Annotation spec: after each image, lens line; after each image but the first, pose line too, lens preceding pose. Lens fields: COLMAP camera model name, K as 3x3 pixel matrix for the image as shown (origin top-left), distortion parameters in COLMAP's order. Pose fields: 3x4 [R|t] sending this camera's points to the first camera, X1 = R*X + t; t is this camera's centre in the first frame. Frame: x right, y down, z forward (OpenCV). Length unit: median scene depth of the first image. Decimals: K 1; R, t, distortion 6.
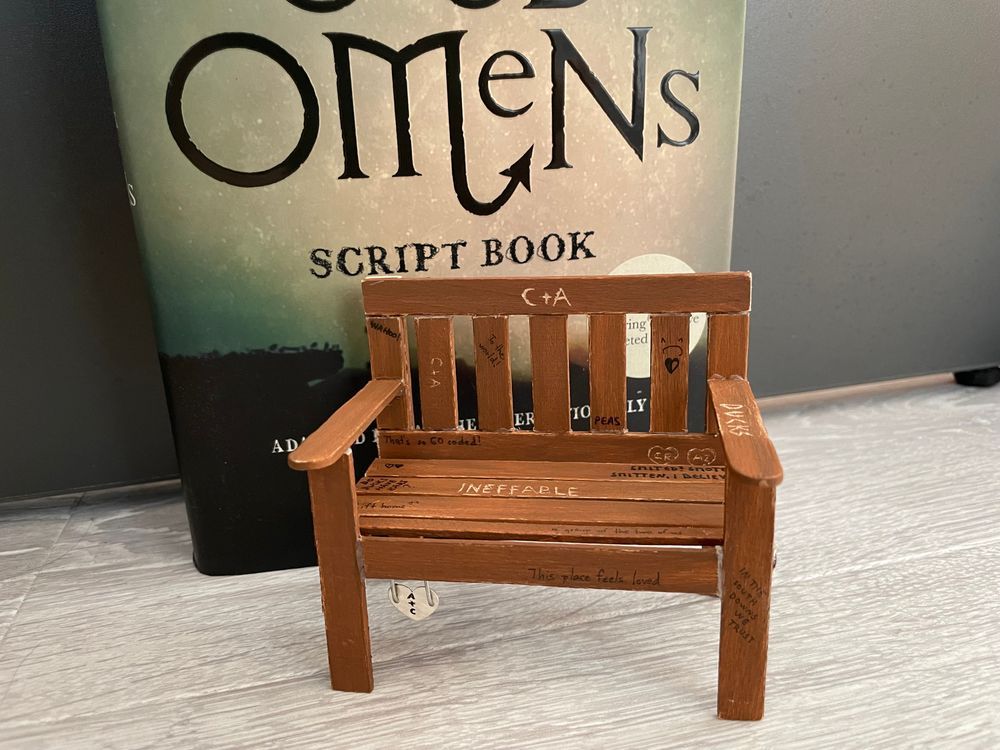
lens RADIAL K [[832.8, 0, 400.6], [0, 832.8, 377.7], [0, 0, 1]] dist [-0.001392, -0.069291]
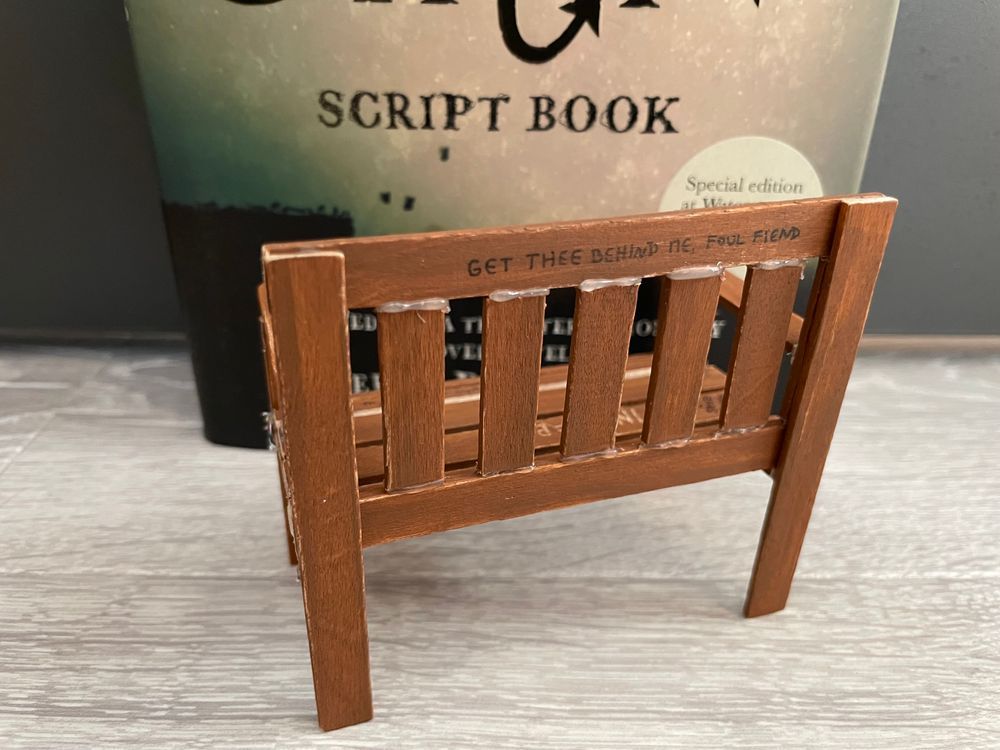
lens RADIAL K [[832.8, 0, 400.6], [0, 832.8, 377.7], [0, 0, 1]] dist [-0.001392, -0.069291]
pose [[0.973053, 0.146830, -0.177791, 0.158232], [-0.114222, 0.976734, 0.181504, -0.034713], [0.200305, -0.156306, 0.967185, 0.177093]]
